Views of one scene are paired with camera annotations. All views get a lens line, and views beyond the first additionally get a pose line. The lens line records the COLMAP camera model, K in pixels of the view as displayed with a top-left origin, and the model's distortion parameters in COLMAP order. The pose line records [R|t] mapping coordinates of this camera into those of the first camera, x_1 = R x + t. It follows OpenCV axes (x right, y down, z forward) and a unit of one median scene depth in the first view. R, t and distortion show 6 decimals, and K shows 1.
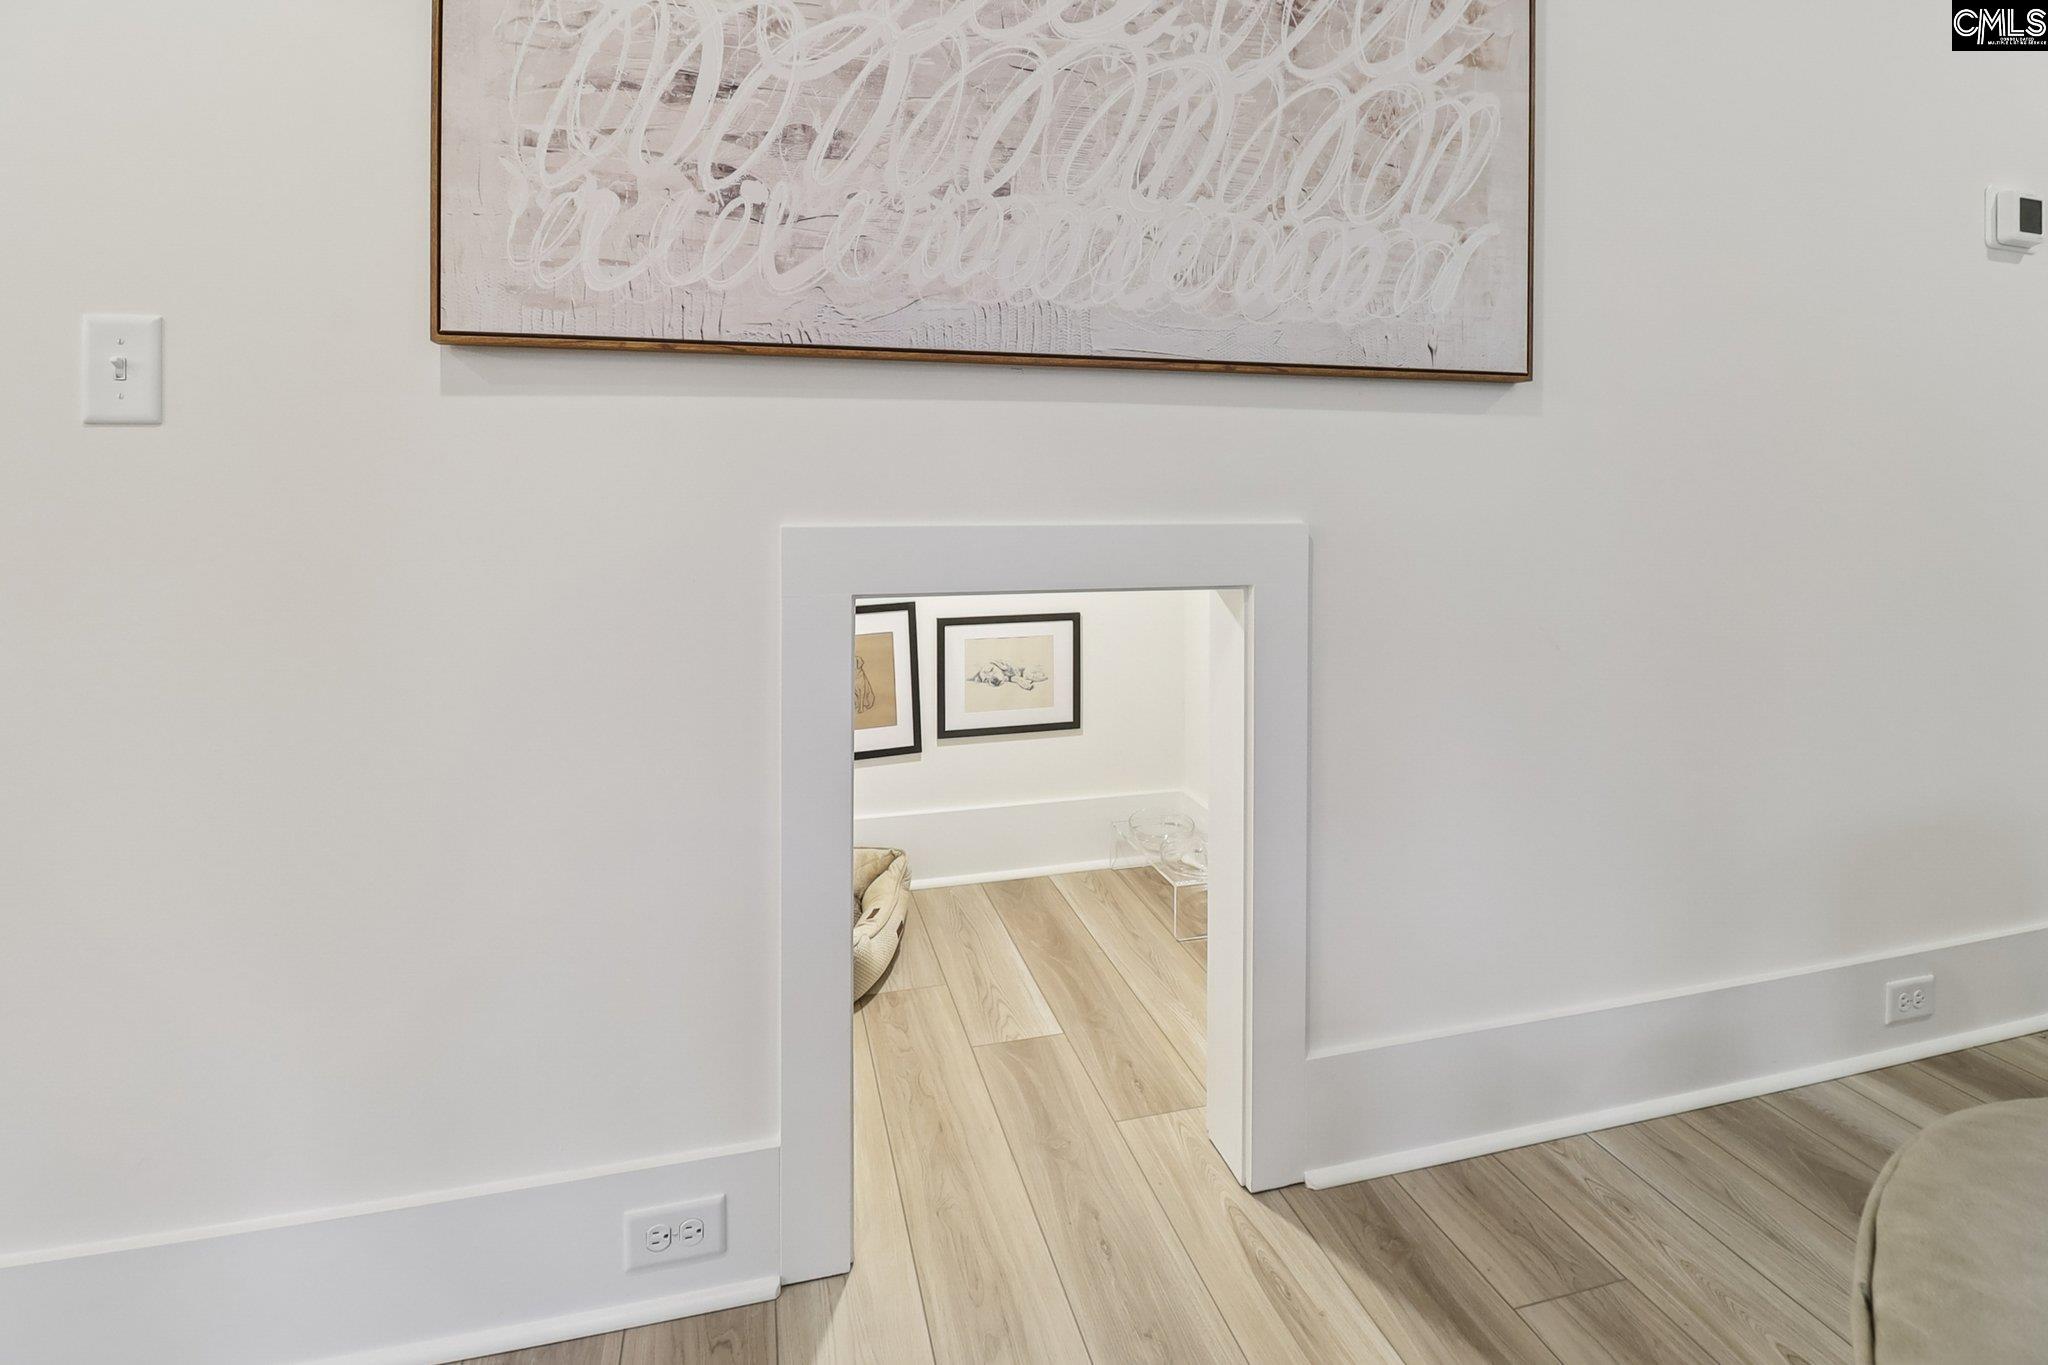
lens RADIAL K [[959.1, 0, 1021.5], [0, 959.1, 681.5], [0, 0, 1]] dist [0.000480, -0.005910]
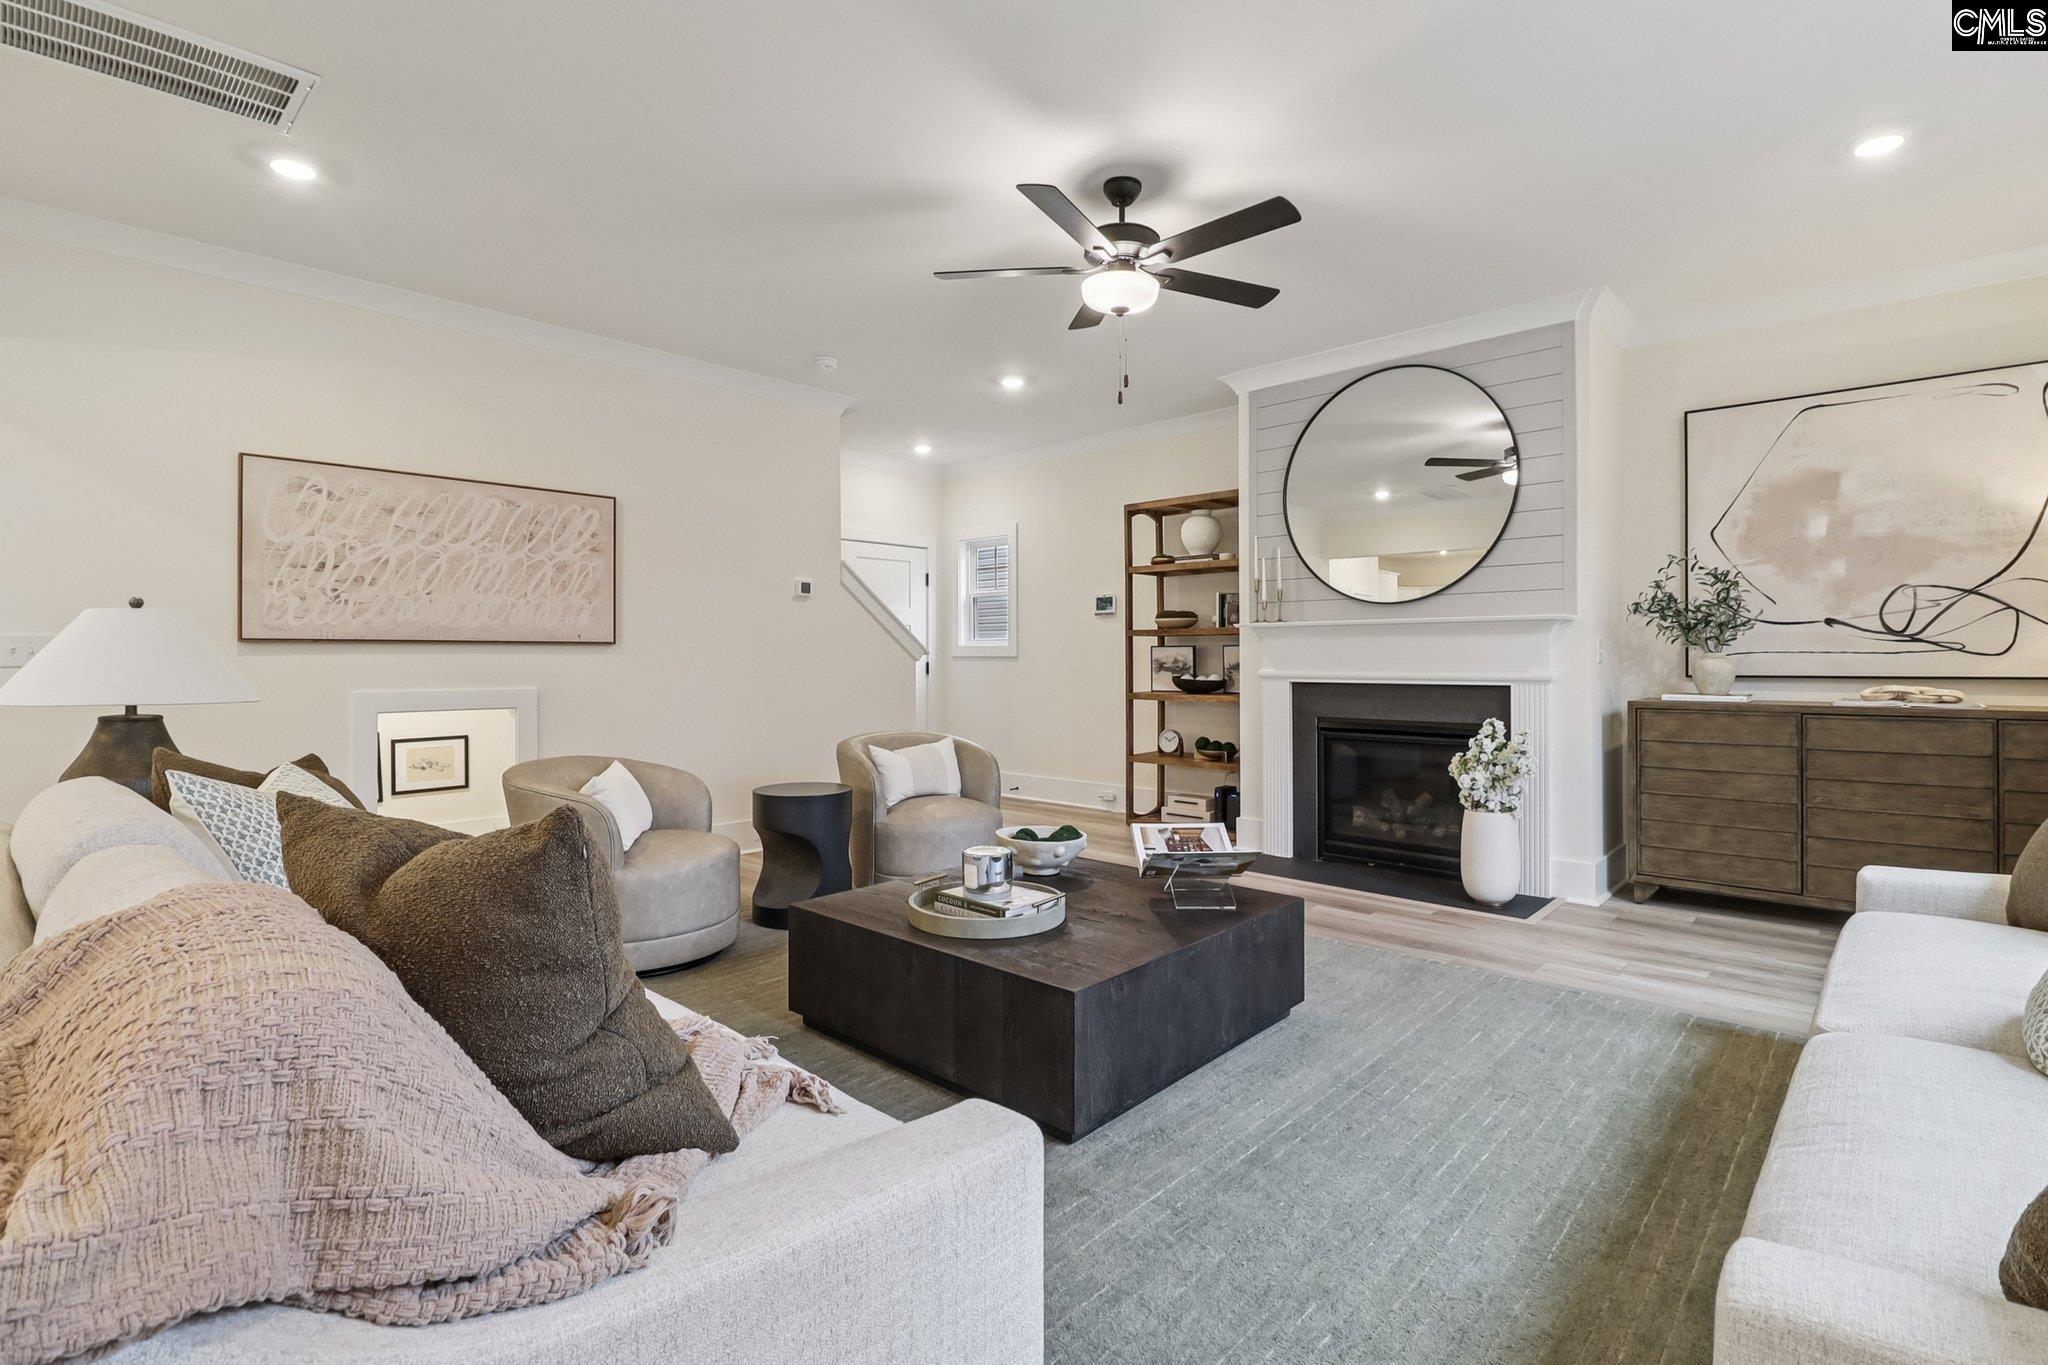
lens RADIAL K [[959.1, 0, 994.3], [0, 959.1, 654.5], [0, 0, 1]] dist [0.000480, -0.005910]
pose [[0.866158, -0.004496, 0.499751, 0.016977], [0.110344, 0.977003, -0.182456, 0.532535], [-0.487437, 0.213180, 0.846734, -2.775800]]
